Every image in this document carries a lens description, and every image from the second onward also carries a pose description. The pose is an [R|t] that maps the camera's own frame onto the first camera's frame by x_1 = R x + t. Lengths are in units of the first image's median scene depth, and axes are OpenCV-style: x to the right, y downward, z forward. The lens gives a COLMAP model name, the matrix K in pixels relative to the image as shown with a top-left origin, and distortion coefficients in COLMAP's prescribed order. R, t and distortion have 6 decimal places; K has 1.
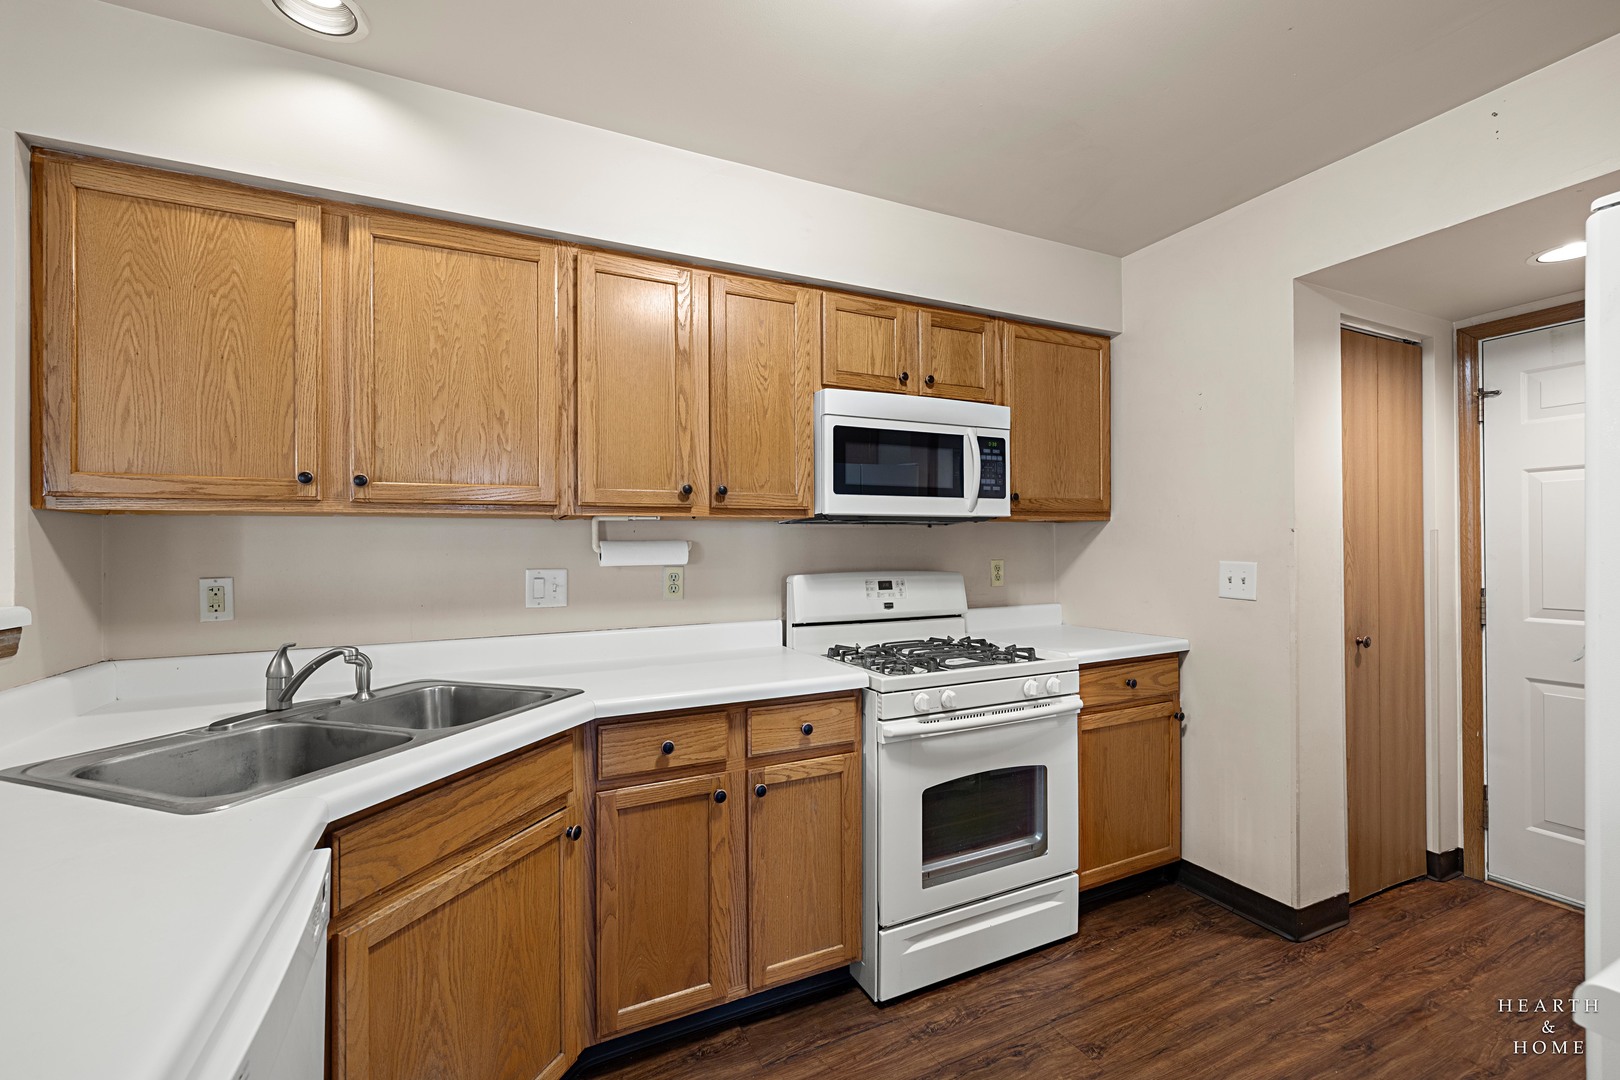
lens RADIAL K [[680.2, 0, 813.0], [0, 680.2, 552.7], [0, 0, 1]] dist [-0.002194, 0.001436]
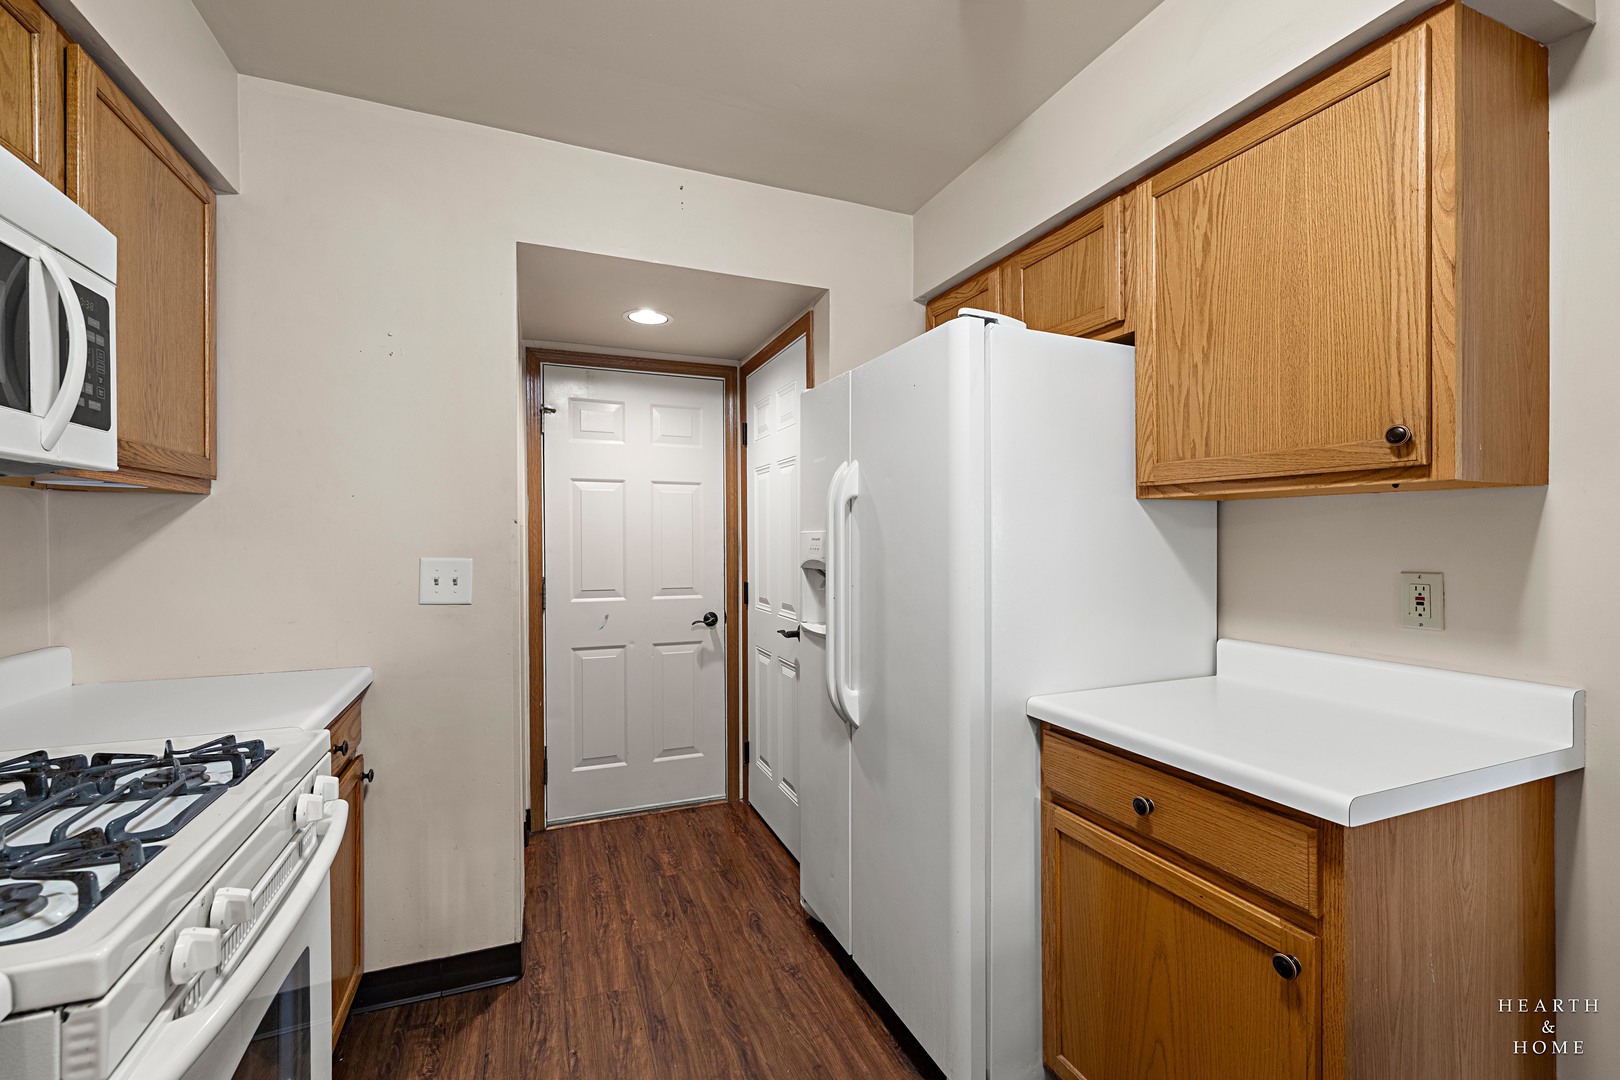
lens RADIAL K [[680.2, 0, 796.4], [0, 680.2, 545.2], [0, 0, 1]] dist [-0.002194, 0.001436]
pose [[0.069682, -0.000967, 0.997569, -0.153726], [0.003347, 0.999994, 0.000735, -0.001291], [-0.997564, 0.003288, 0.069685, 0.538650]]
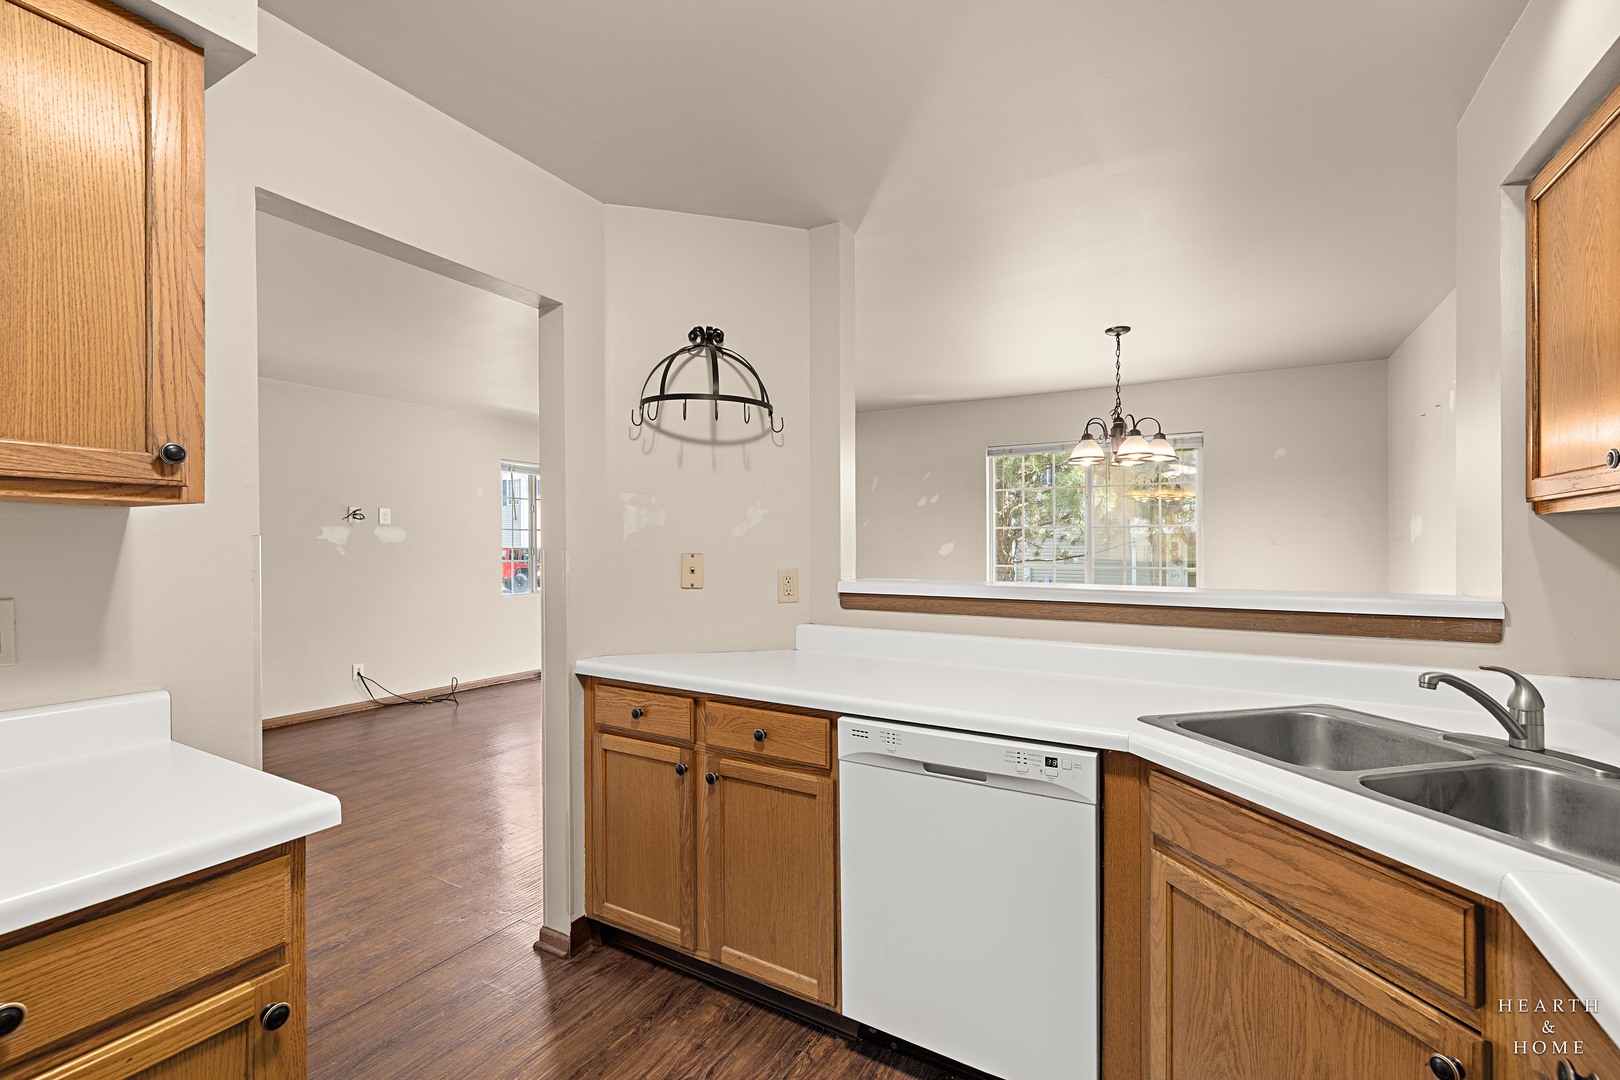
lens RADIAL K [[680.2, 0, 816.2], [0, 680.2, 535.2], [0, 0, 1]] dist [-0.002194, 0.001436]
pose [[-0.827715, -0.000774, -0.561149, 0.198213], [0.002355, 0.999985, -0.004854, -0.015996], [0.561144, -0.005339, -0.827701, 0.745202]]
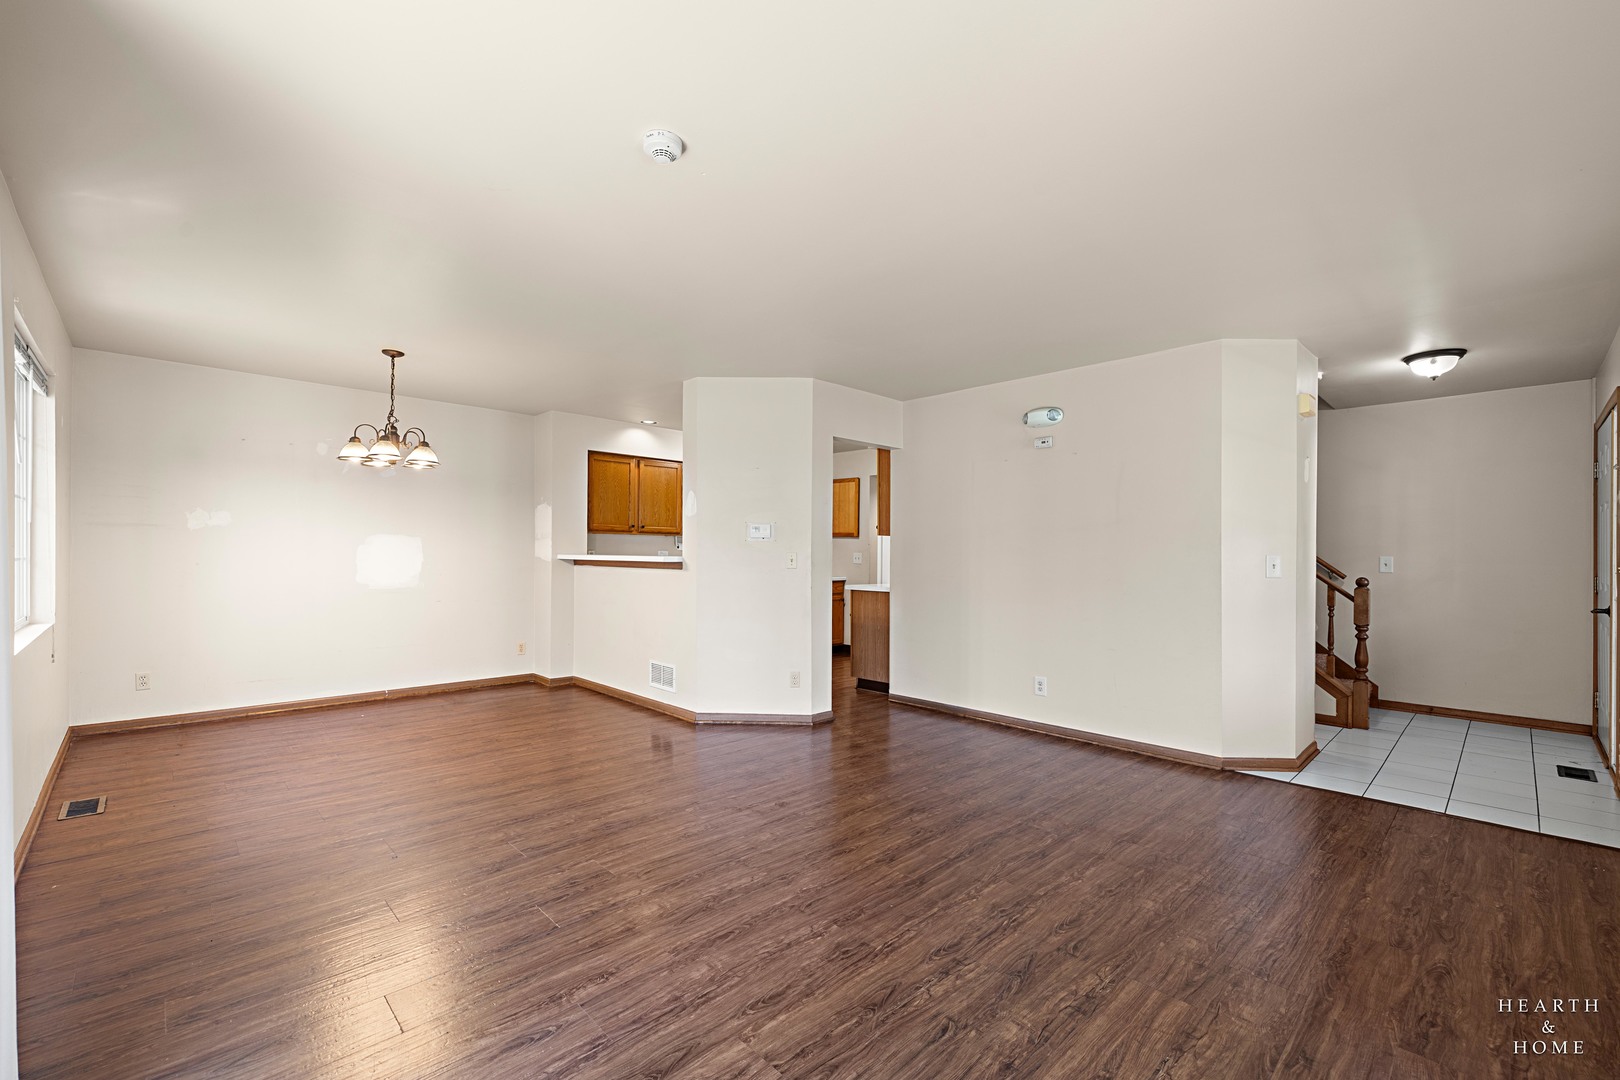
lens RADIAL K [[680.2, 0, 796.8], [0, 680.2, 563.5], [0, 0, 1]] dist [-0.002194, 0.001436]
pose [[0.949241, 0.013612, 0.314256, -0.762808], [-0.016932, 0.999826, 0.007839, 0.046098], [-0.314094, -0.012762, 0.949306, -2.223163]]
